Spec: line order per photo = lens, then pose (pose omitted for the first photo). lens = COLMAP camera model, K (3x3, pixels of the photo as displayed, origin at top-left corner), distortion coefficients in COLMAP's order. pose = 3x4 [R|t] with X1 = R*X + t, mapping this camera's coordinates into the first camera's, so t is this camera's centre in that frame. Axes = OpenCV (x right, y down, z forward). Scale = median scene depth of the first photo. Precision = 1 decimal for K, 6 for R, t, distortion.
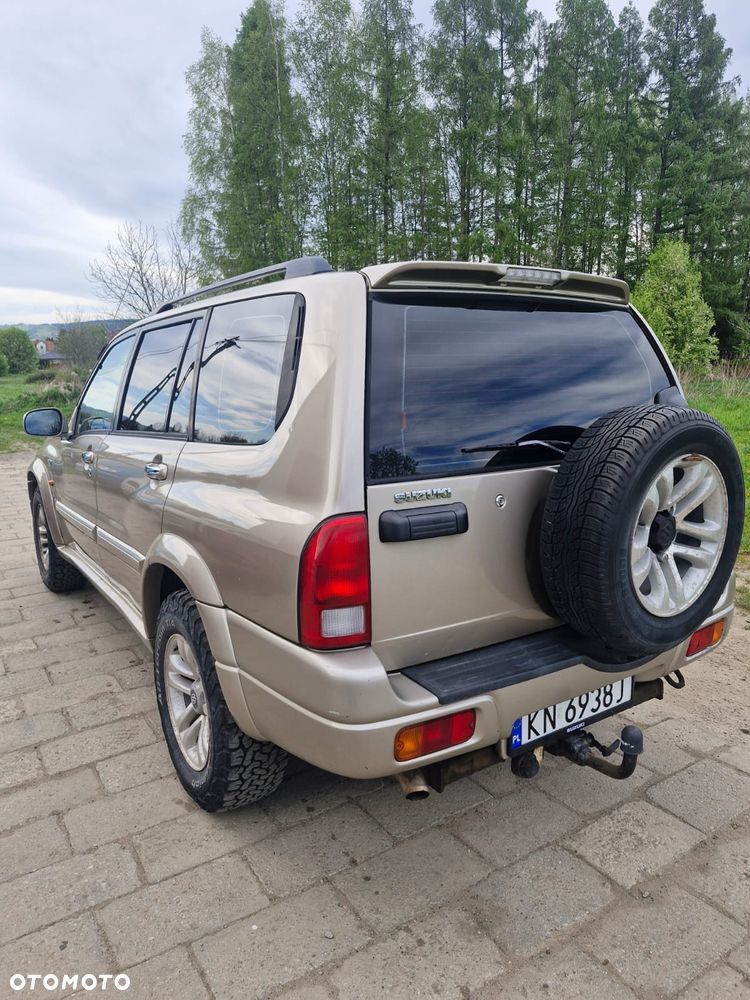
lens RADIAL K [[696.3, 0, 369.9], [0, 696.3, 493.2], [0, 0, 1]] dist [0.059849, -0.067310]
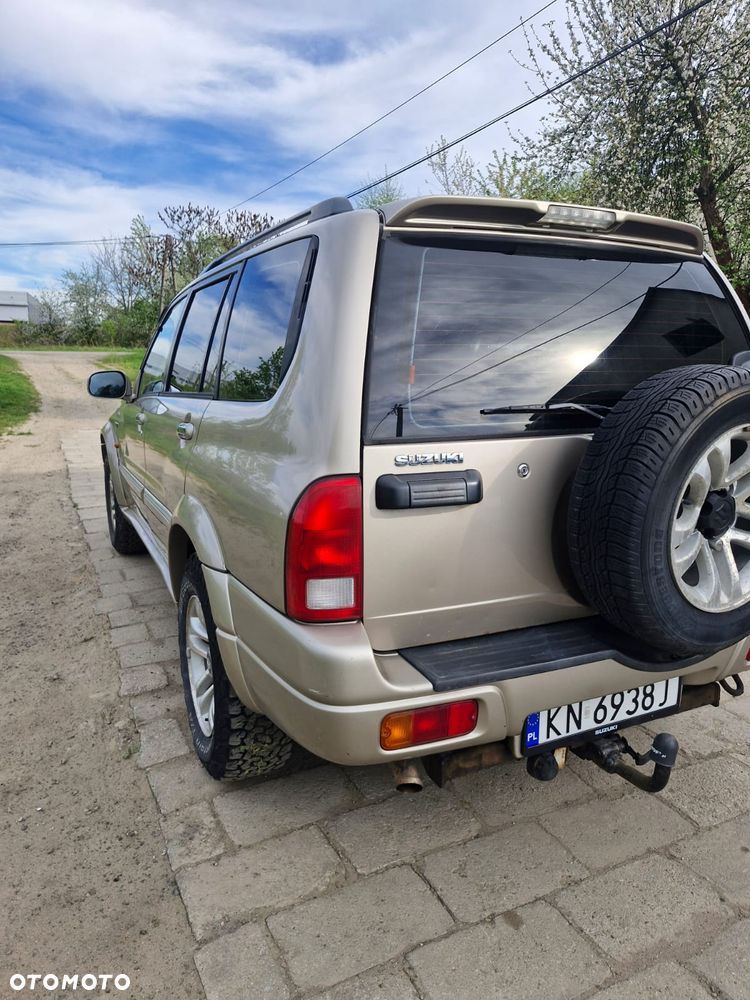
lens RADIAL K [[696.3, 0, 375.2], [0, 696.3, 495.9], [0, 0, 1]] dist [0.059849, -0.067310]
pose [[0.990071, 0.044531, -0.133328, 0.109728], [-0.040330, 0.998606, 0.034046, 0.018852], [0.134658, -0.028331, 0.990487, 0.087291]]
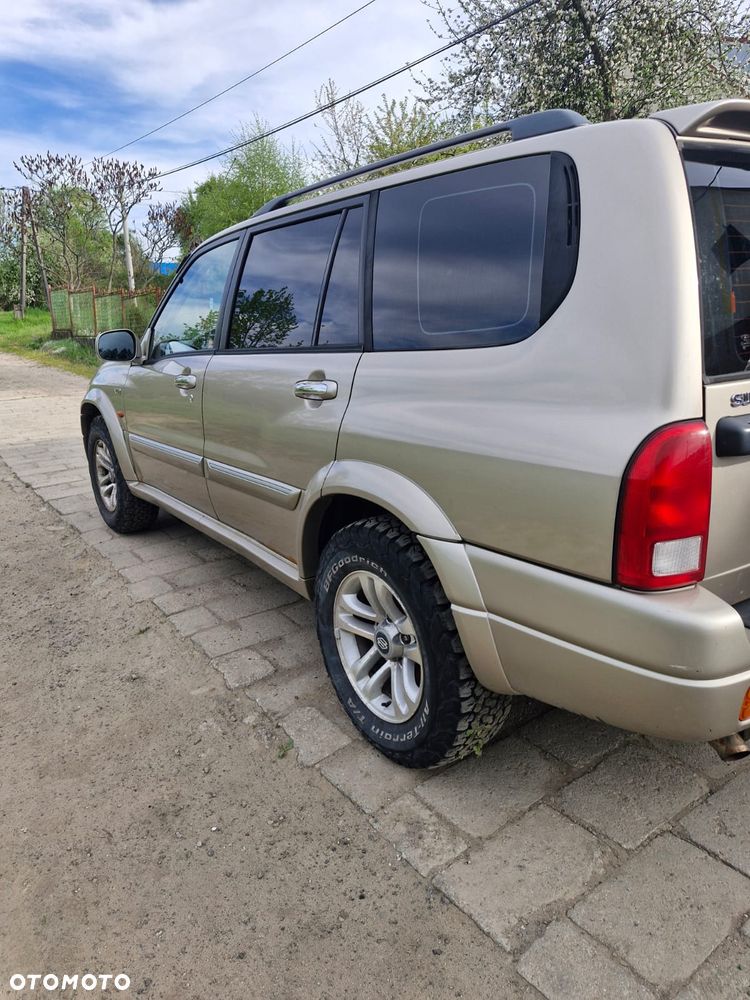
lens RADIAL K [[696.3, 0, 357.9], [0, 696.3, 481.3], [0, 0, 1]] dist [0.059849, -0.067310]
pose [[0.999592, -0.024736, 0.014289, -0.335648], [0.023584, 0.996843, 0.075818, 0.022932], [-0.016120, -0.075450, 0.997019, 0.162454]]
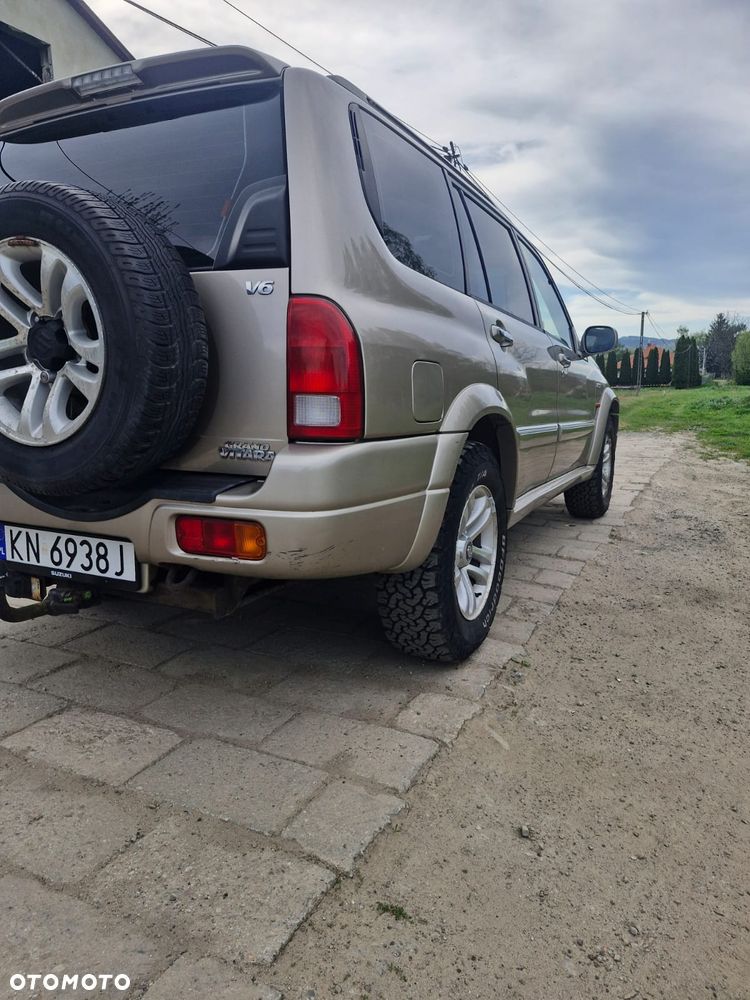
lens RADIAL K [[696.3, 0, 369.8], [0, 696.3, 493.3], [0, 0, 1]] dist [0.059849, -0.067310]
pose [[0.504976, 0.151538, -0.849726, 1.260981], [-0.164562, 0.983312, 0.077566, 0.095370], [0.847301, 0.100663, 0.521487, 0.862602]]
